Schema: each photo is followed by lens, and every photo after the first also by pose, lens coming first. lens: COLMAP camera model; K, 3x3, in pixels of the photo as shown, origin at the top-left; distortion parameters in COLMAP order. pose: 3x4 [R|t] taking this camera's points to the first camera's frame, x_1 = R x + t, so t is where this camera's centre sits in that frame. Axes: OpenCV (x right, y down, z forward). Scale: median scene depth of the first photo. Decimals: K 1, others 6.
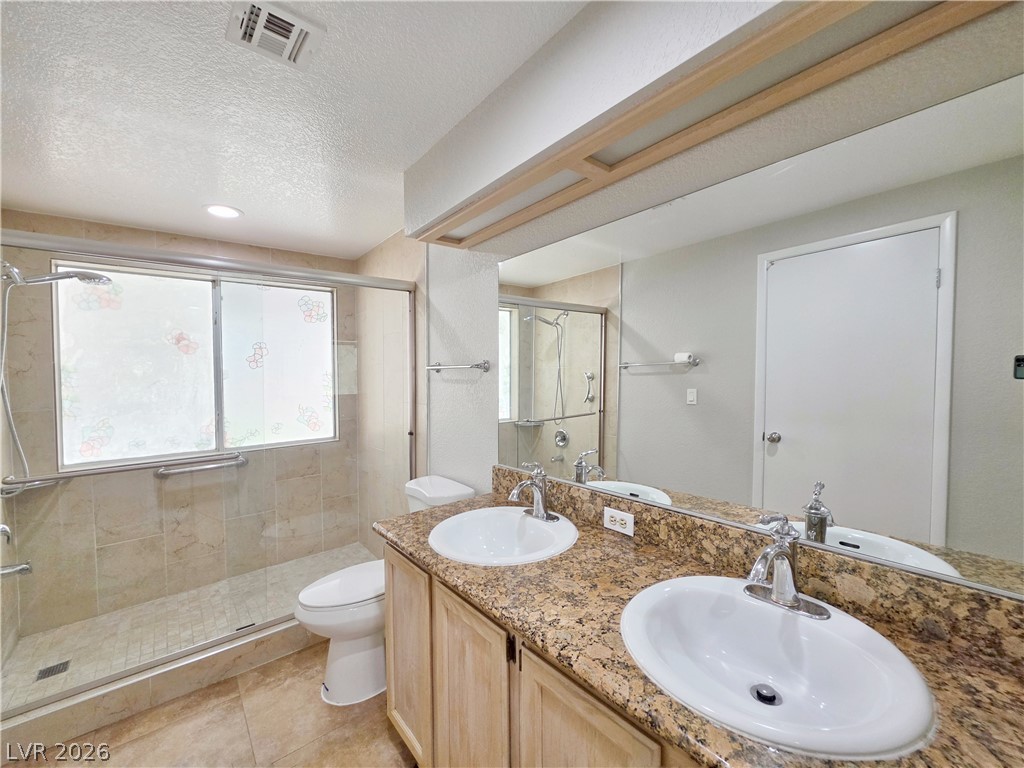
lens RADIAL K [[420.3, 0, 512.8], [0, 420.3, 381.7], [0, 0, 1]] dist [-0.006518, 0.002764]
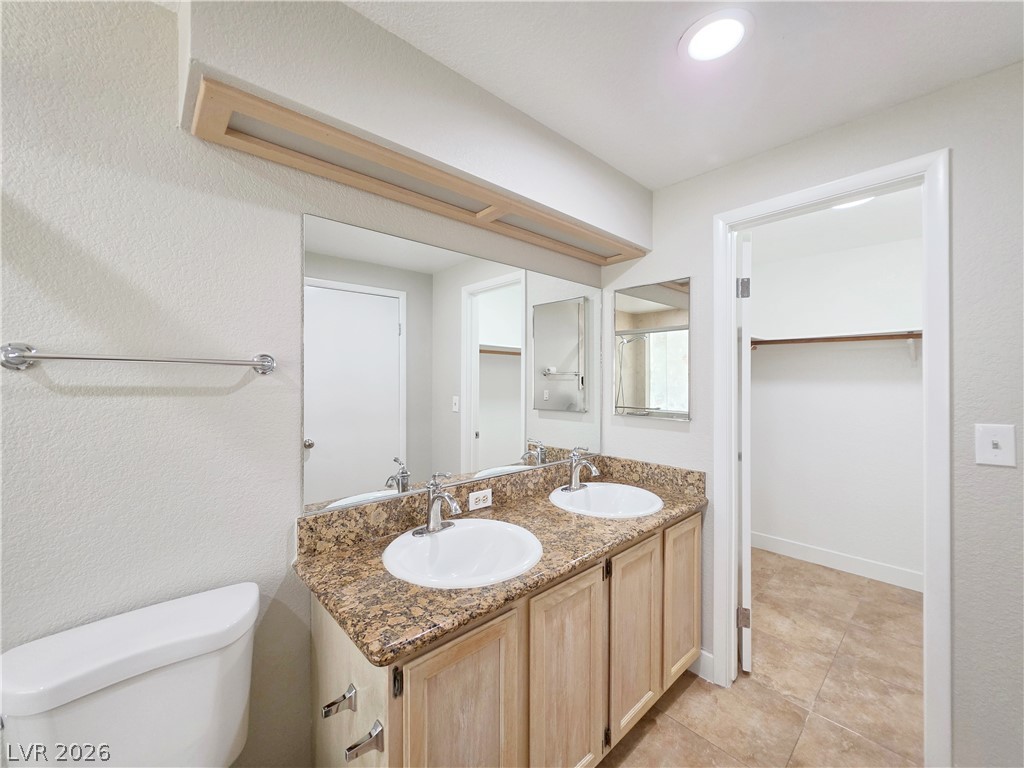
lens RADIAL K [[420.3, 0, 512.9], [0, 420.3, 387.7], [0, 0, 1]] dist [-0.006518, 0.002764]
pose [[-0.075551, 0.008129, 0.997109, -1.101262], [0.023175, 0.999711, -0.006394, 0.013475], [-0.996873, 0.022625, -0.075718, 1.096421]]
